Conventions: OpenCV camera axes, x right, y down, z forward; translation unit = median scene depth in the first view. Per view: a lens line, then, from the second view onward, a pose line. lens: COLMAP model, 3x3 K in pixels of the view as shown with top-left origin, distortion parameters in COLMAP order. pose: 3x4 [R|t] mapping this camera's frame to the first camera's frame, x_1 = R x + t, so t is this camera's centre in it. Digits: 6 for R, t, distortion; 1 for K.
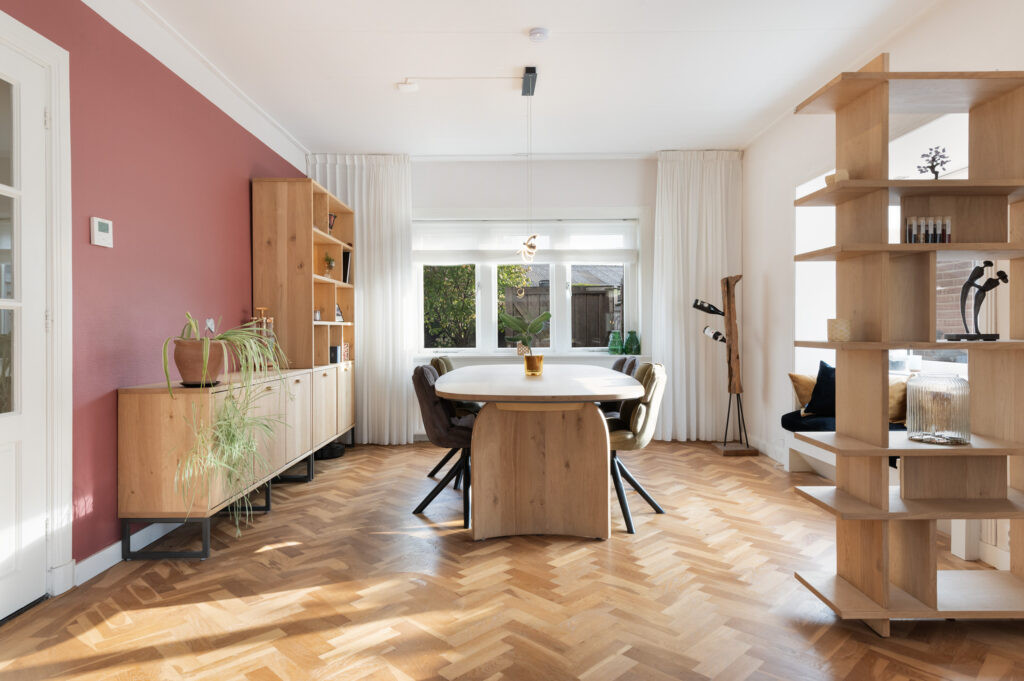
lens RADIAL K [[631.8, 0, 510.2], [0, 631.8, 327.5], [0, 0, 1]] dist [0.025067, -0.000188]
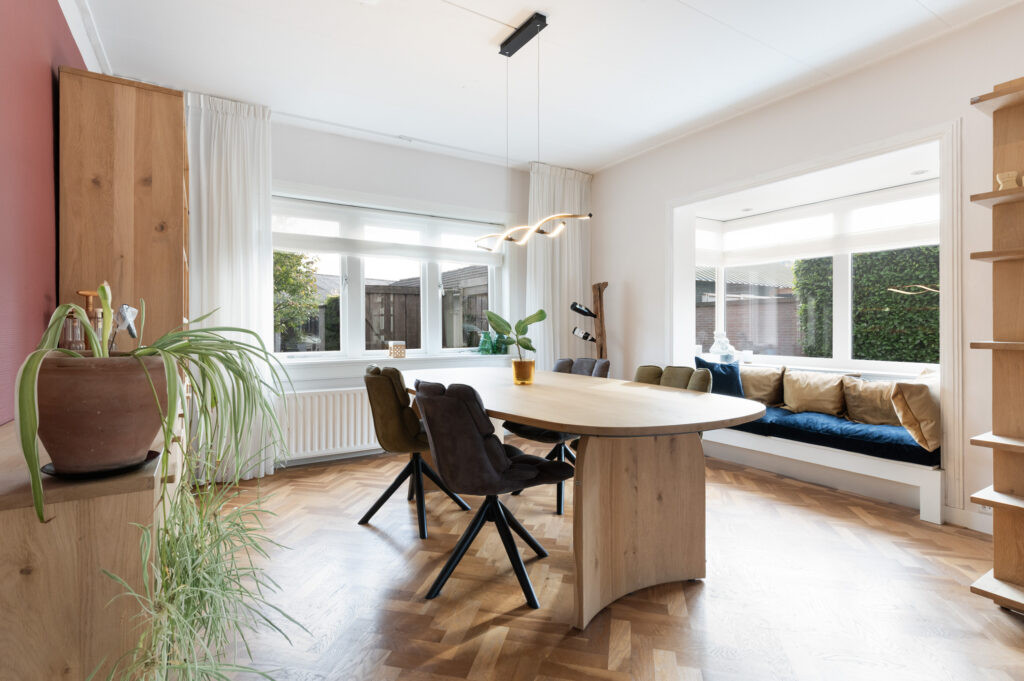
lens RADIAL K [[495.2, 0, 511.3], [0, 495.2, 326.0], [0, 0, 1]] dist [0.000764, -0.000120]
pose [[0.850576, 0.006383, 0.525813, -0.298321], [-0.003451, 0.999973, -0.006558, 0.001904], [-0.525840, 0.003763, 0.850575, 0.411480]]
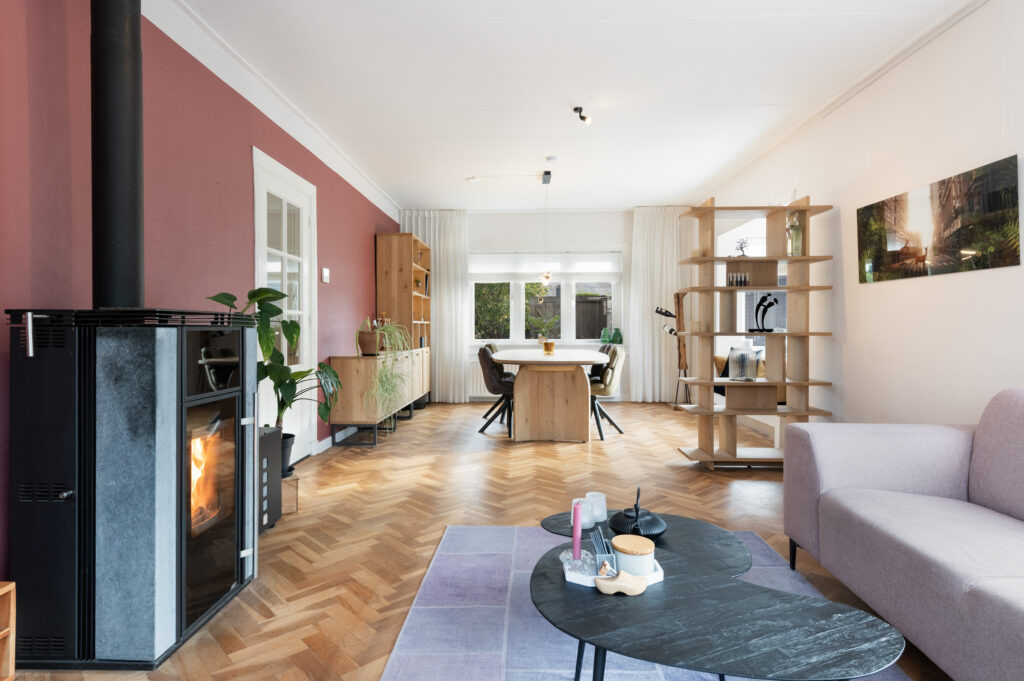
lens RADIAL K [[572.2, 0, 507.6], [0, 572.2, 327.2], [0, 0, 1]] dist [0.034964, -0.025520]
pose [[0.999182, 0.003912, -0.040249, -0.009825], [-0.003813, 0.999990, 0.002533, 0.001623], [0.040259, -0.002377, 0.999186, -0.466871]]
